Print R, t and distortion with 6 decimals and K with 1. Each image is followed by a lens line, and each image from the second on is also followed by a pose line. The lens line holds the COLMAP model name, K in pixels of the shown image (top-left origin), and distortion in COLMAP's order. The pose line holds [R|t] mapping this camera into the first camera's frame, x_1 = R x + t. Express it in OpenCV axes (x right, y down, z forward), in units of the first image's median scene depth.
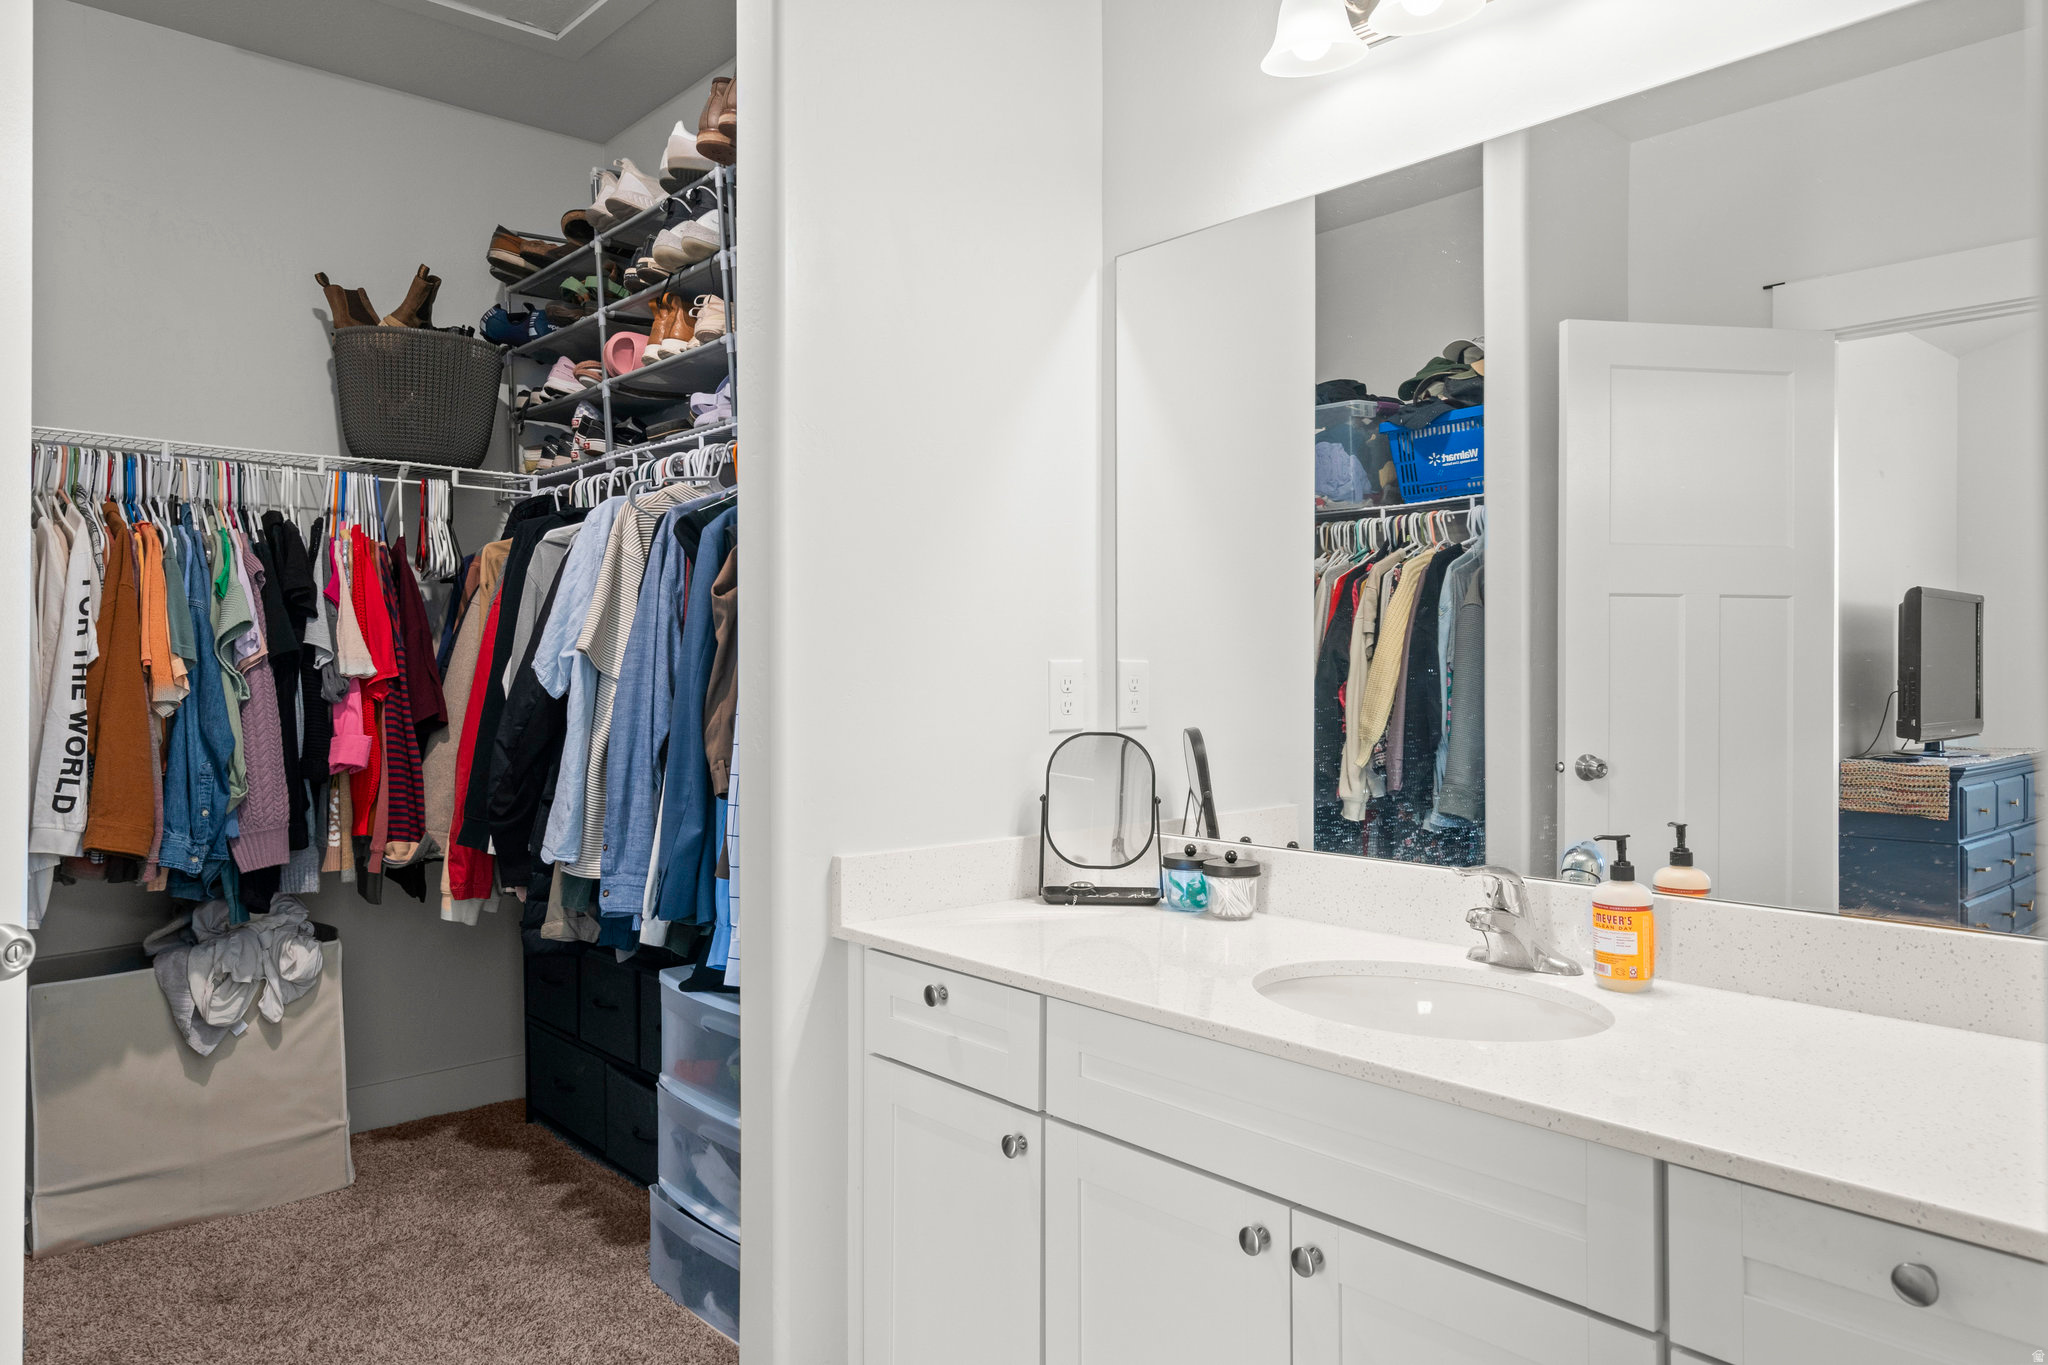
lens RADIAL K [[1345.6, 0, 1031.0], [0, 1345.6, 648.0], [0, 0, 1]] dist [0.004615, -0.002684]
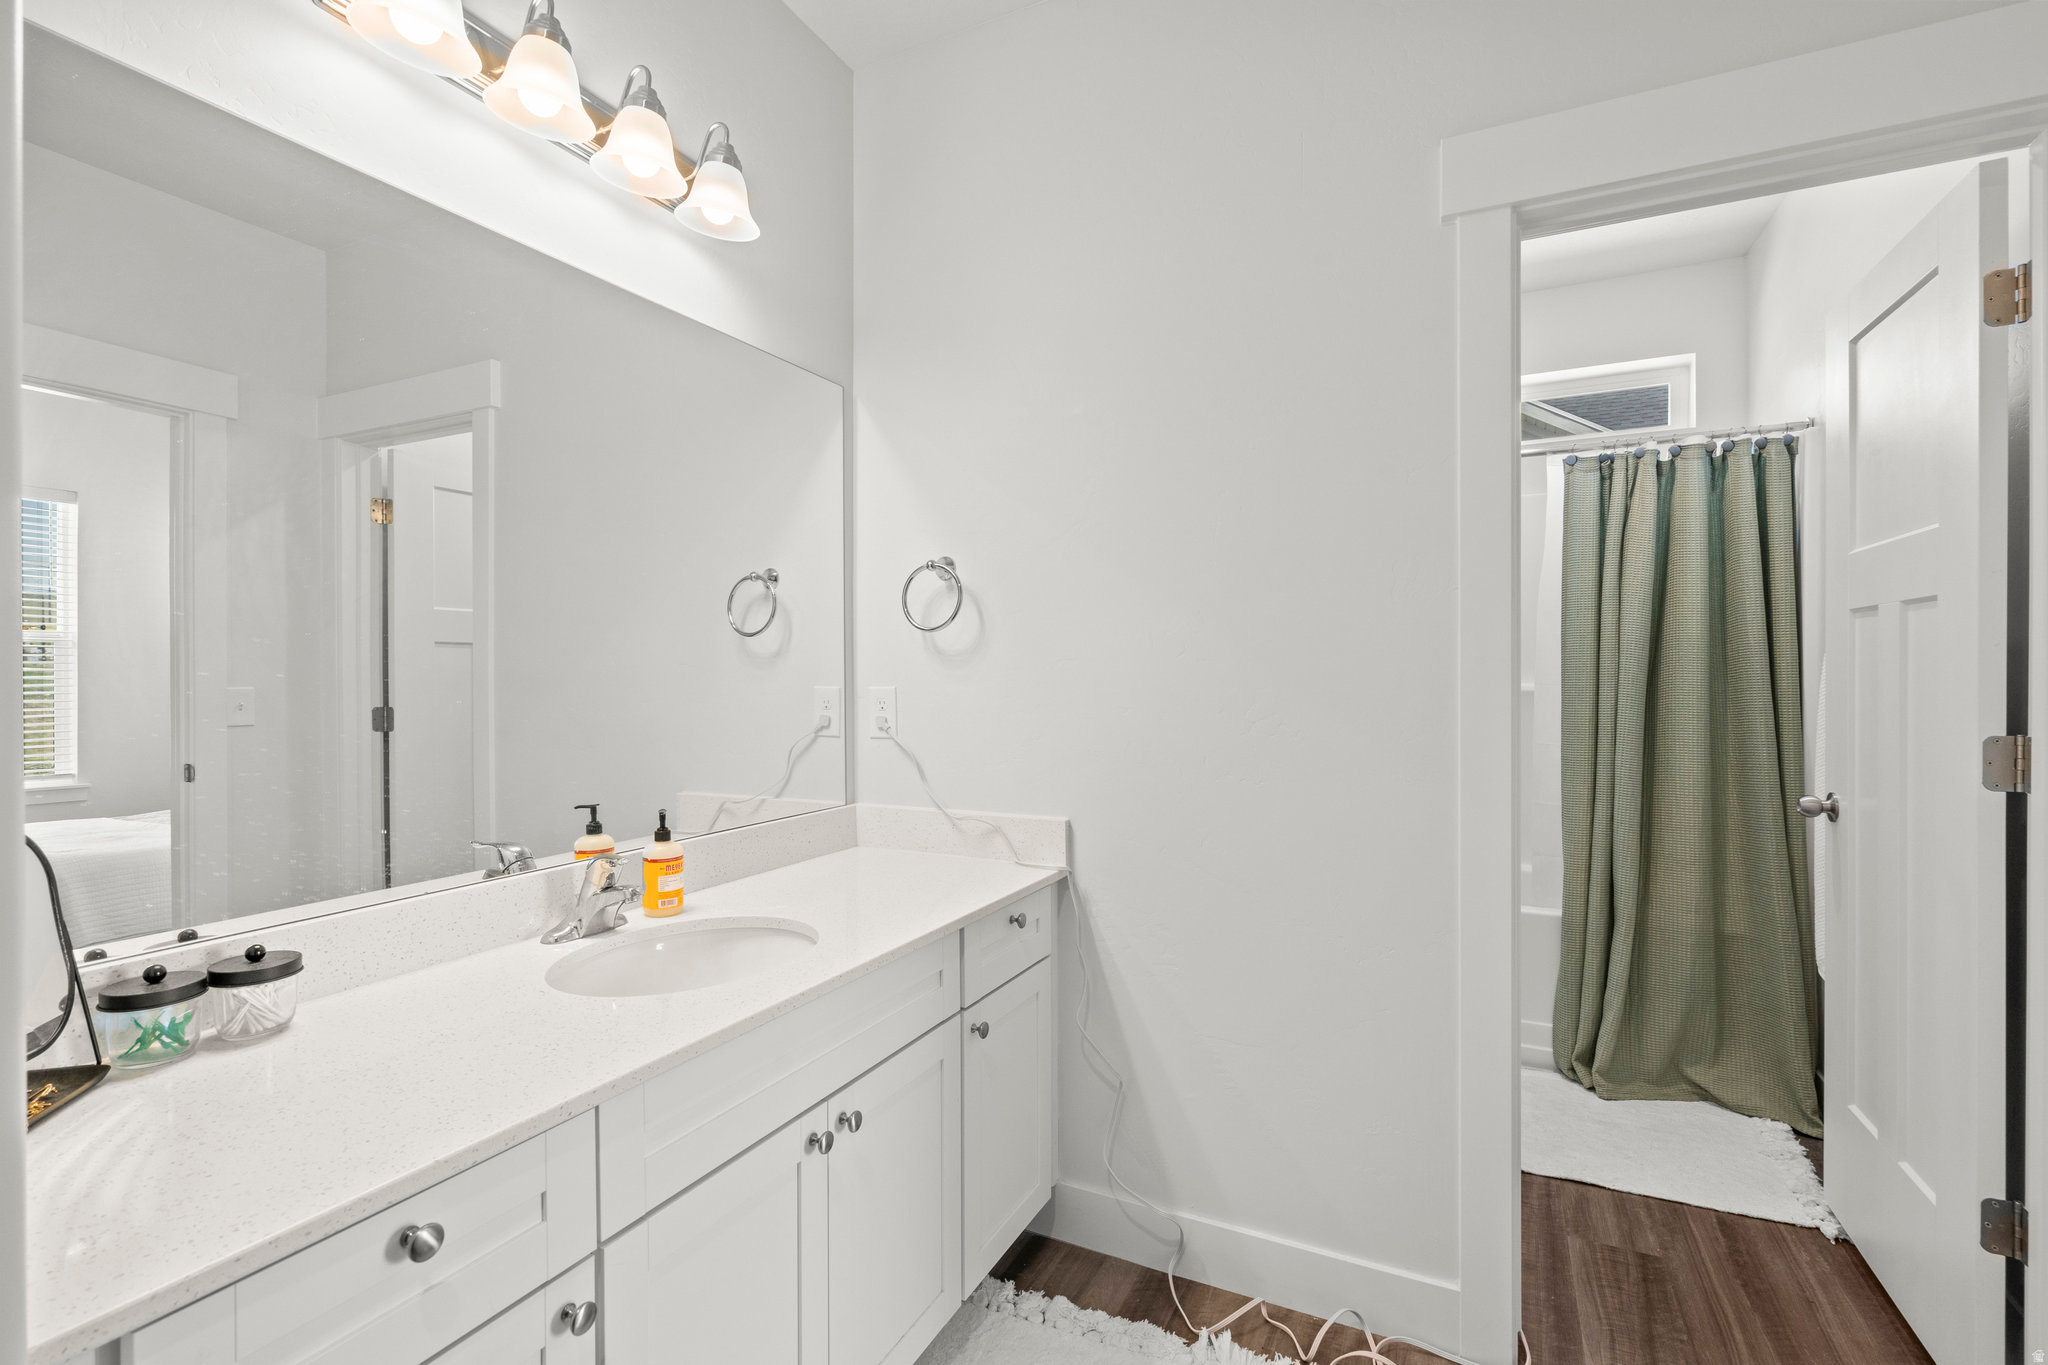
lens RADIAL K [[941.5, 0, 1024.0], [0, 941.5, 682.5], [0, 0, 1]] dist [-0.000076, -0.000007]
pose [[-0.384997, -0.006562, 0.922895, -0.381385], [-0.009096, 0.999953, 0.003315, -0.002910], [-0.922873, -0.007119, -0.385038, 0.603125]]
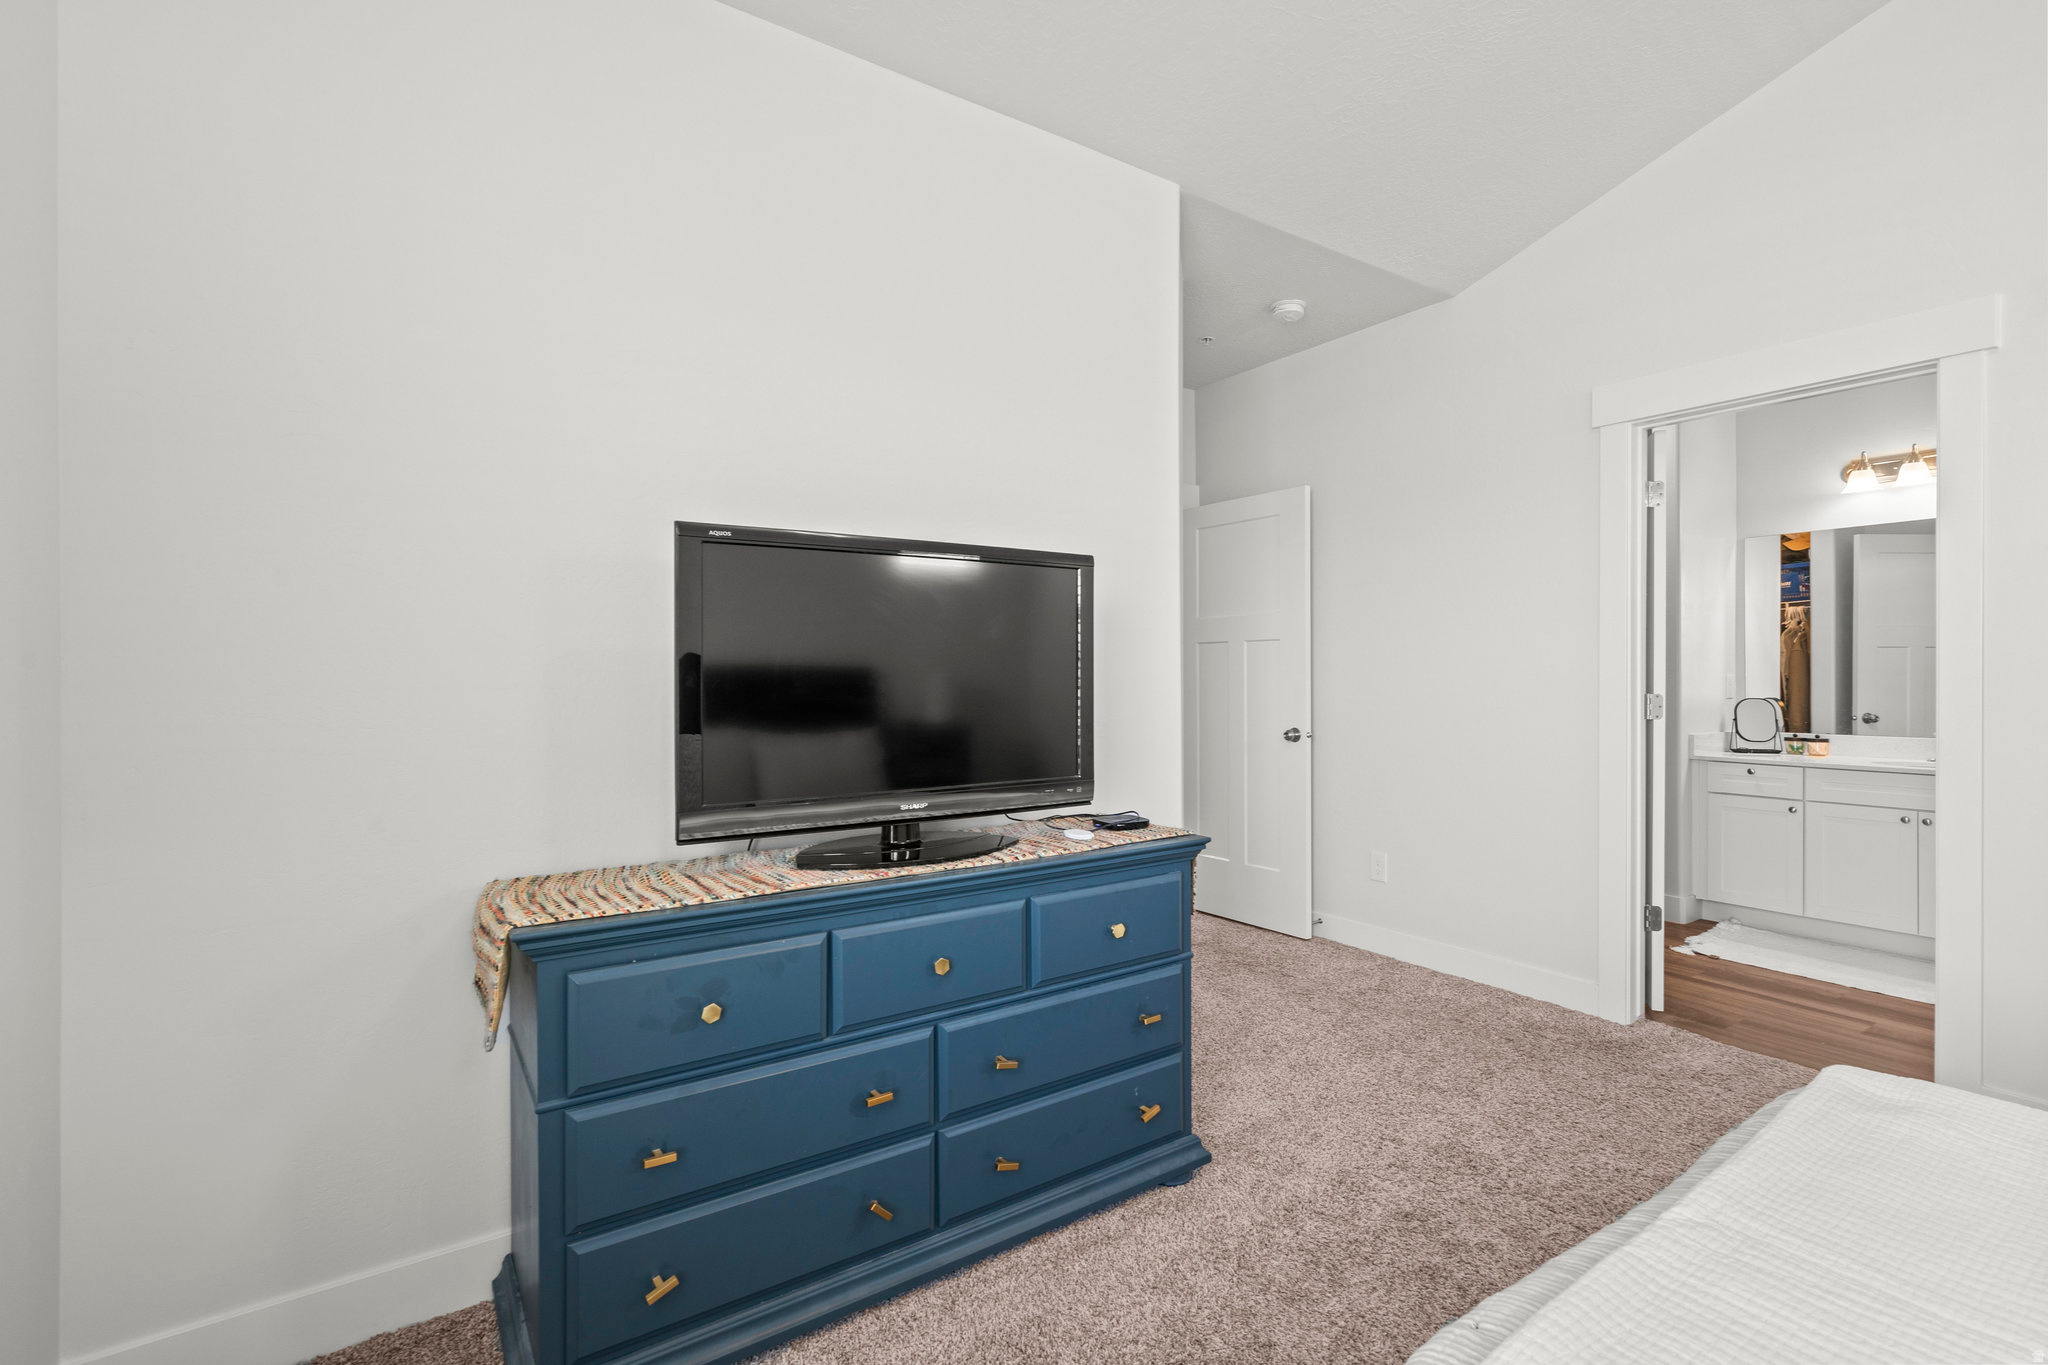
lens RADIAL K [[928.3, 0, 1024.8], [0, 928.3, 674.7], [0, 0, 1]] dist [-0.002597, 0.000843]
pose [[0.989068, -0.001219, -0.147452, -1.030862], [0.002468, 0.999963, 0.008290, -0.009377], [0.147437, -0.008564, 0.989034, -1.073817]]
